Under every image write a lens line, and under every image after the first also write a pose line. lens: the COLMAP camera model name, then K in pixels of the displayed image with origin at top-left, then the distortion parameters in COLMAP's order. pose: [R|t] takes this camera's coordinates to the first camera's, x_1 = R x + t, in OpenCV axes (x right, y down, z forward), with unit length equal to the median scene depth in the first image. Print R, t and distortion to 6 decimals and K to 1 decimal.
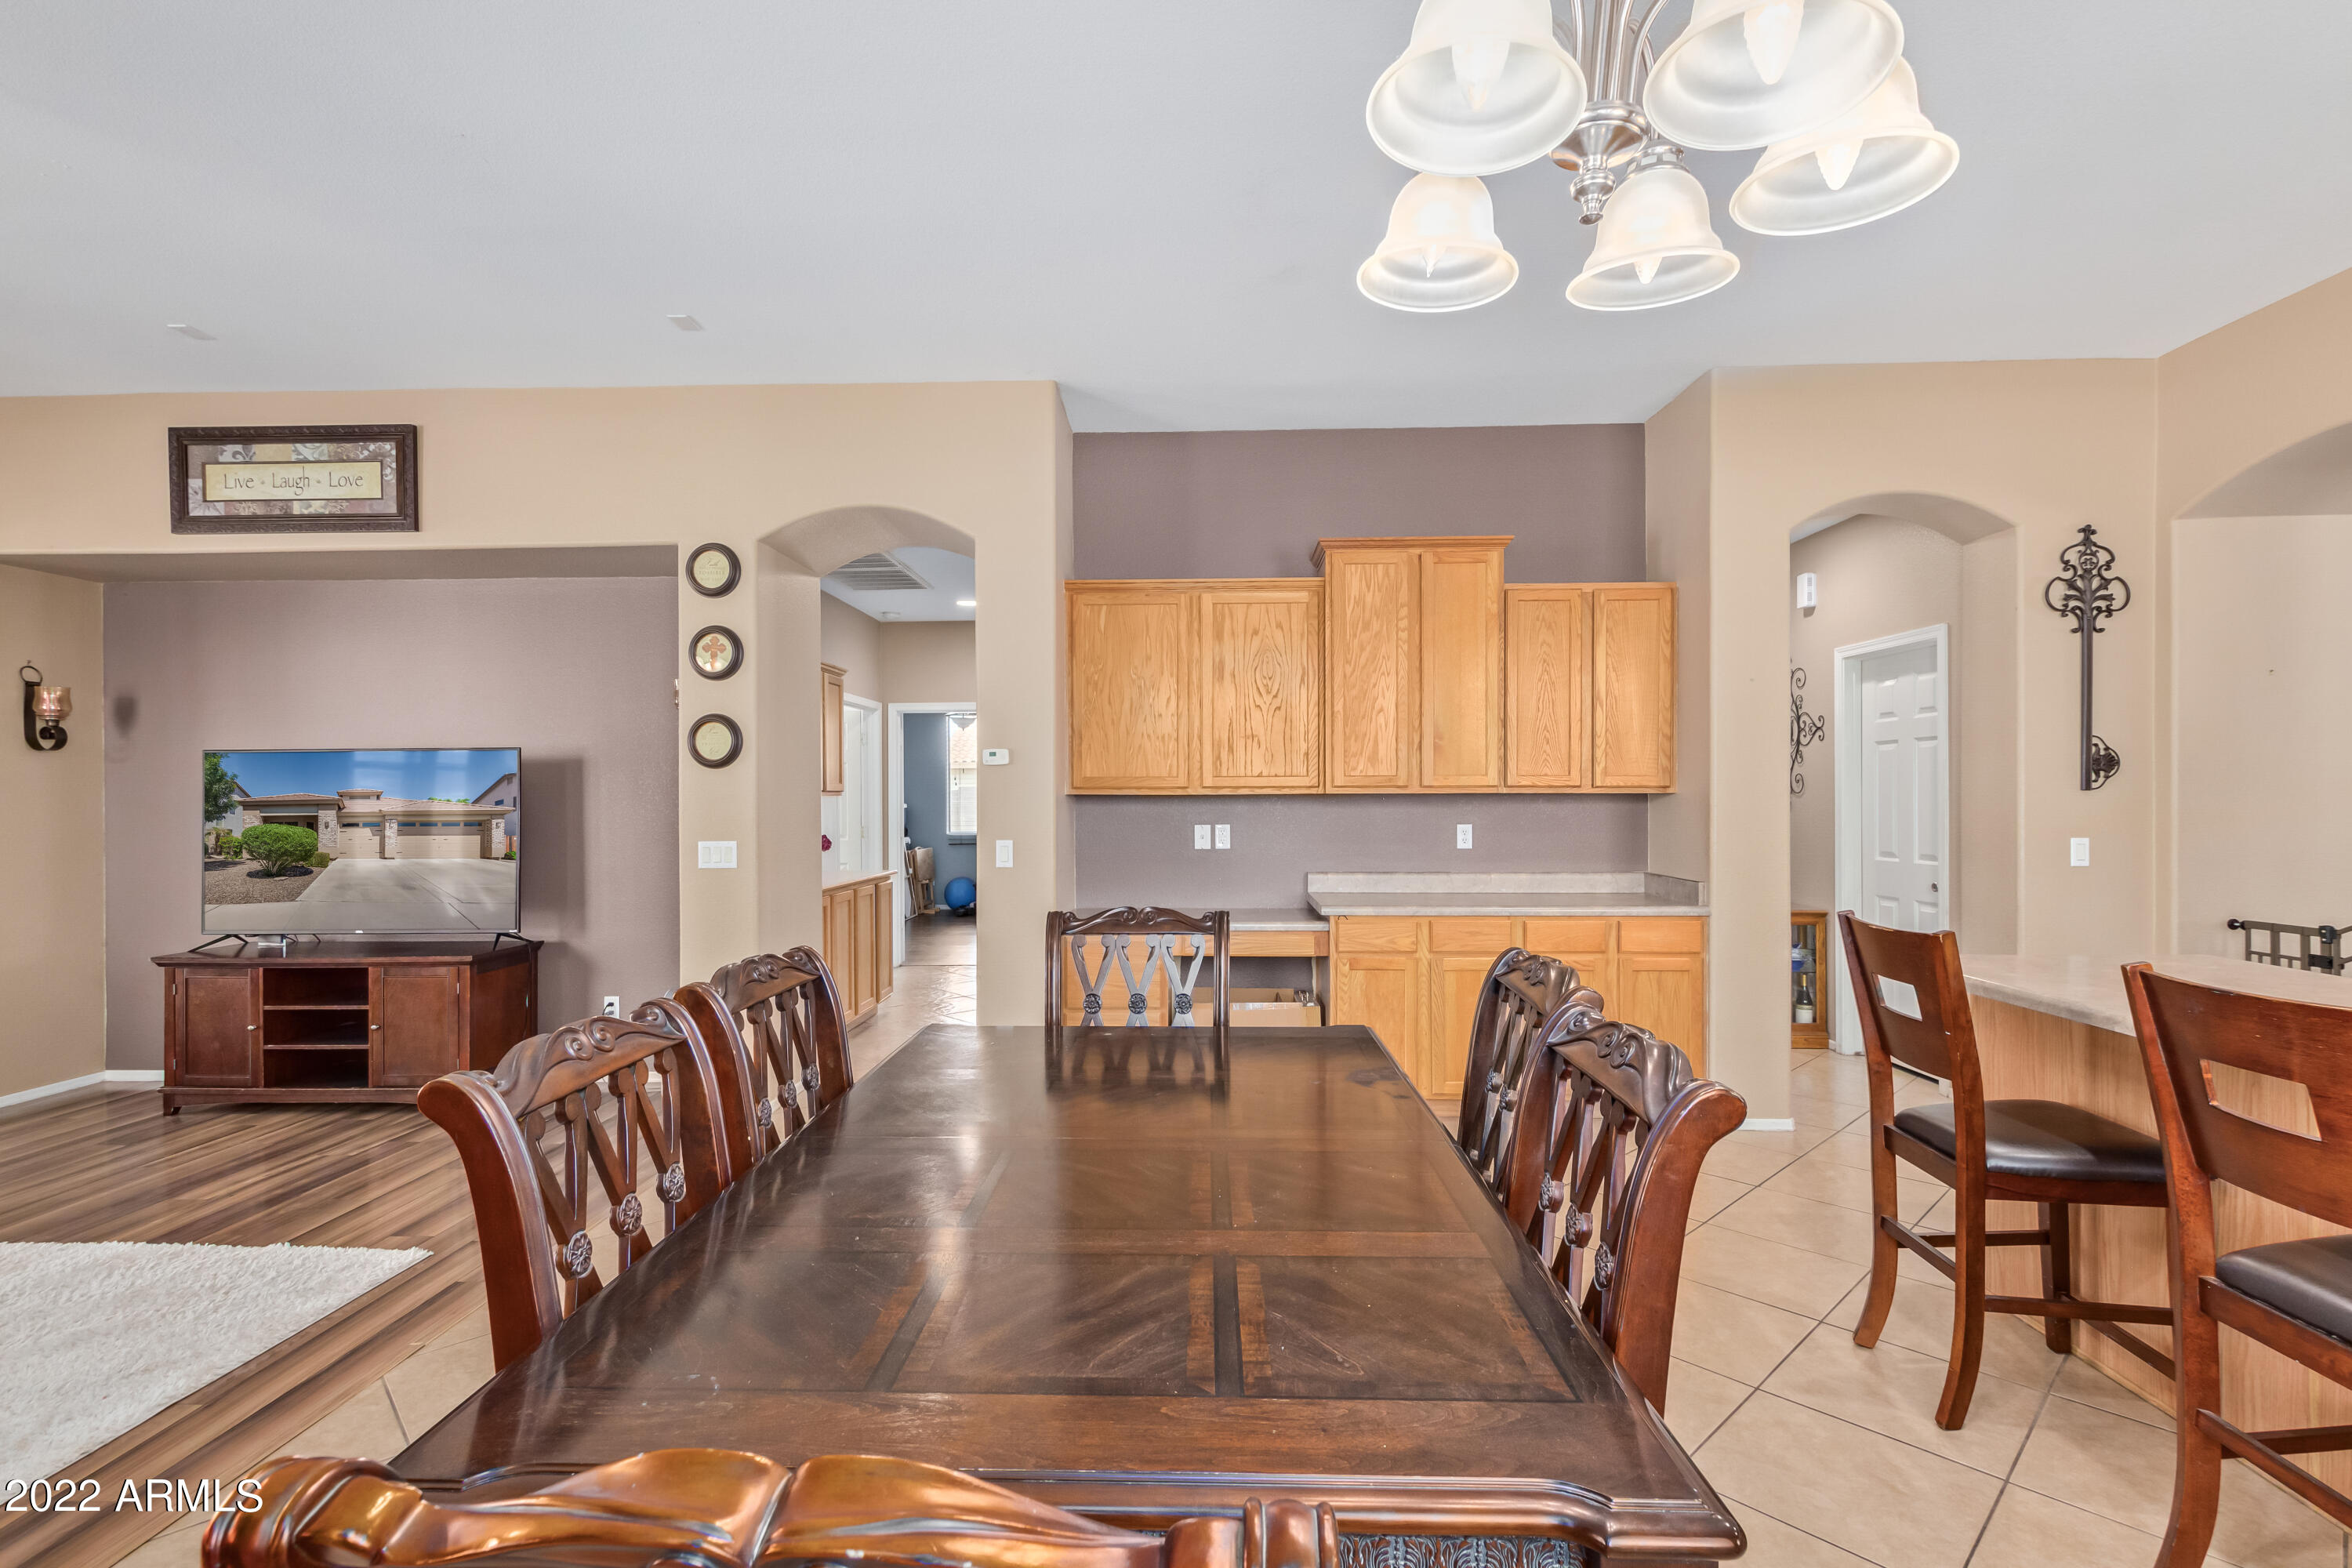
lens RADIAL K [[1082.7, 0, 1171.1], [0, 1082.7, 800.9], [0, 0, 1]] dist [0.011016, -0.004980]
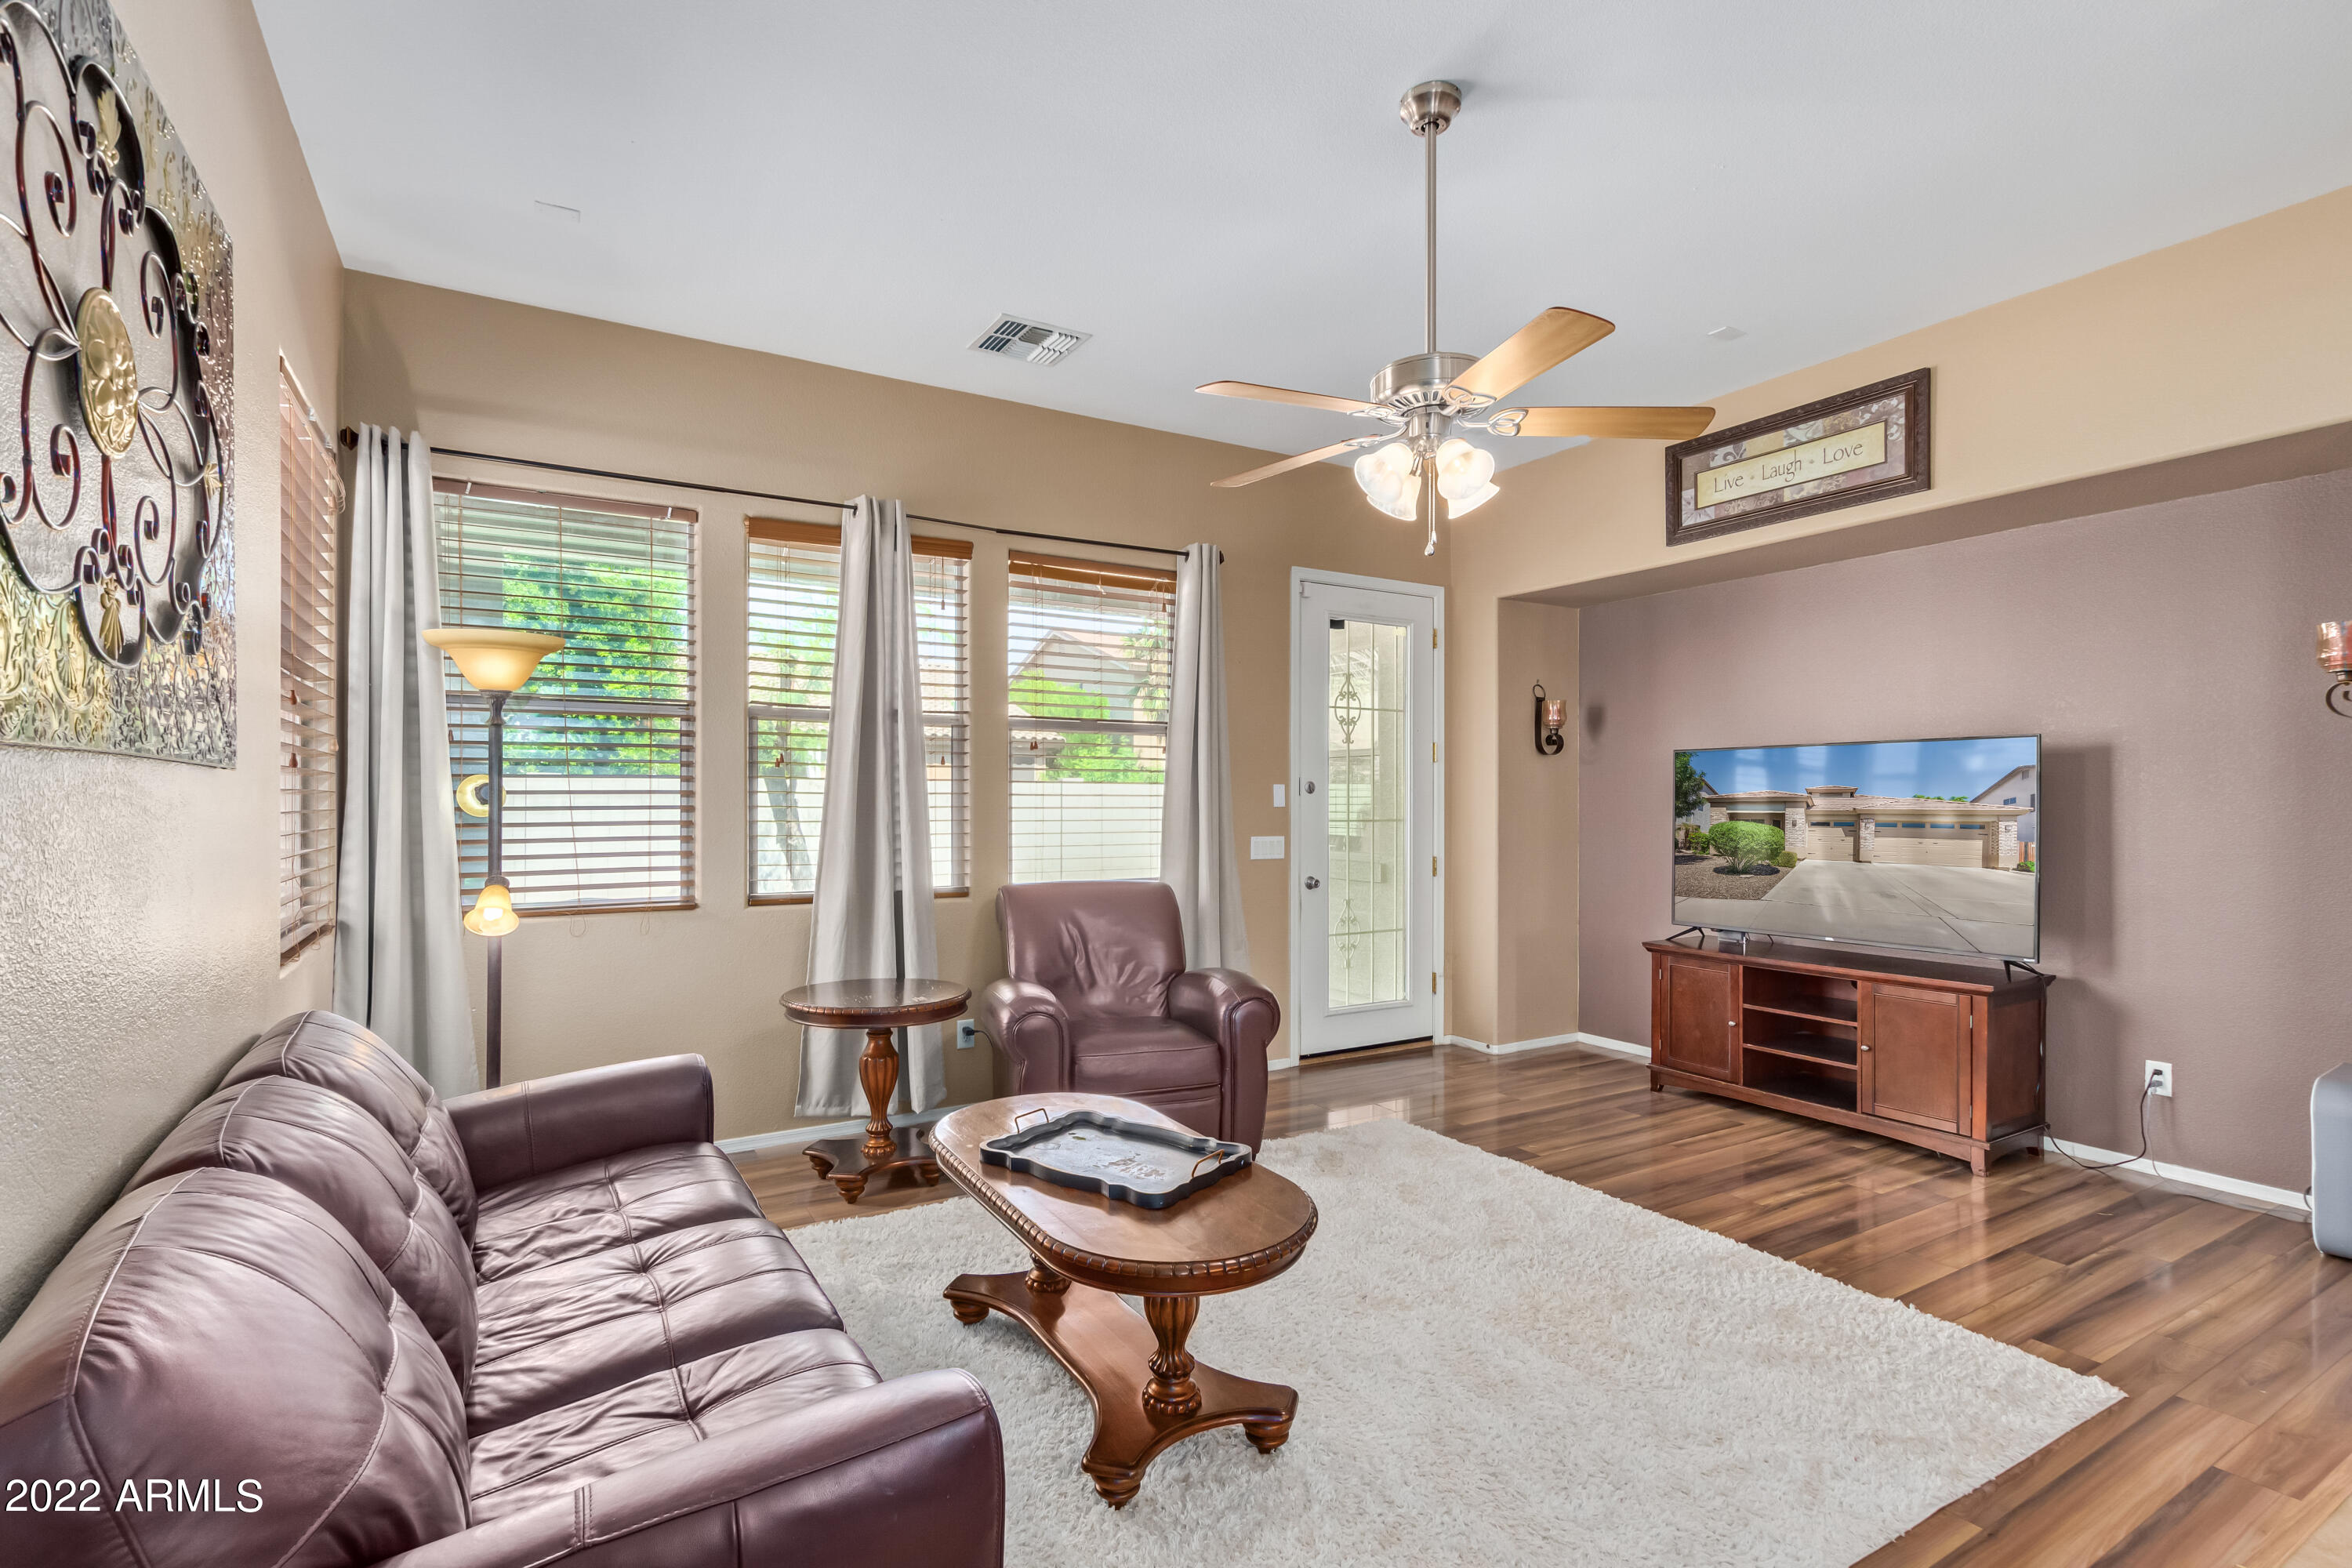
lens RADIAL K [[1082.7, 0, 1170.3], [0, 1082.7, 799.7], [0, 0, 1]] dist [0.011016, -0.004980]
pose [[0.539445, 0.006290, -0.841997, -0.278701], [-0.004756, 0.999979, 0.004423, -0.000649], [0.842007, 0.001619, 0.539464, 0.018972]]
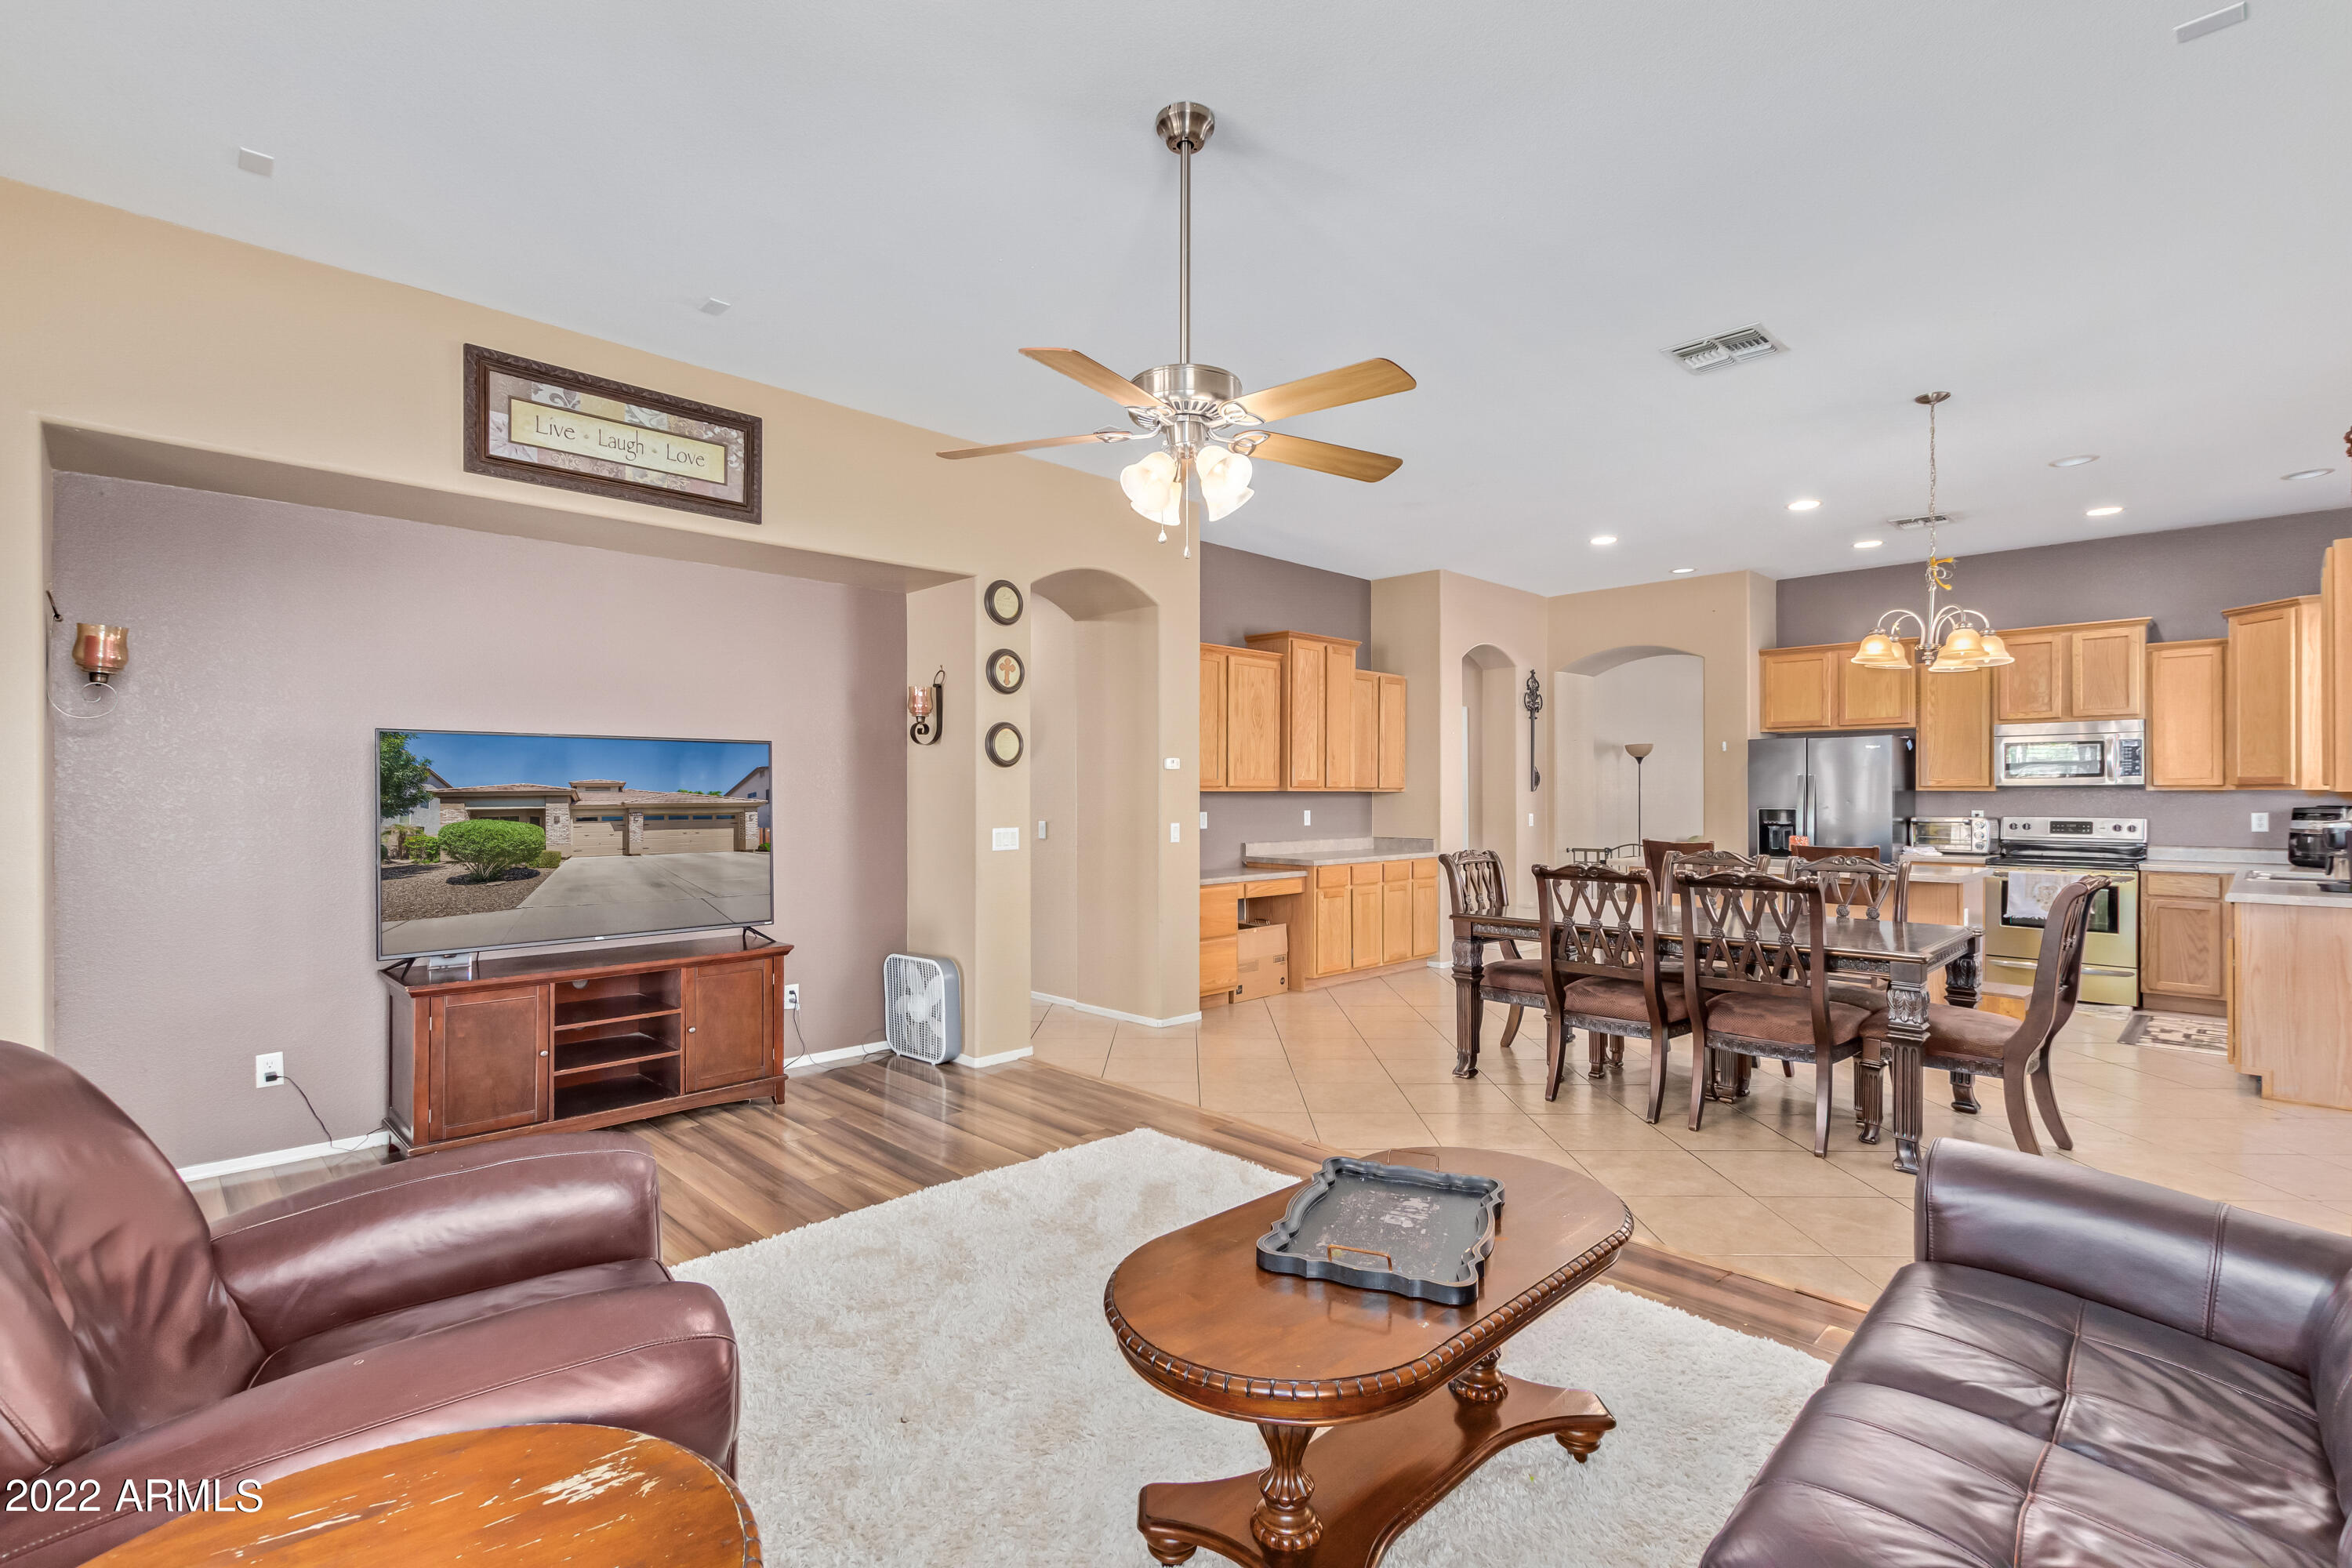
lens RADIAL K [[1082.7, 0, 1160.1], [0, 1082.7, 788.2], [0, 0, 1]] dist [0.011016, -0.004980]
pose [[0.690701, 0.007508, 0.723101, -1.126661], [-0.000065, 0.999947, -0.010320, 0.005832], [-0.723140, 0.007081, 0.690665, 0.042343]]
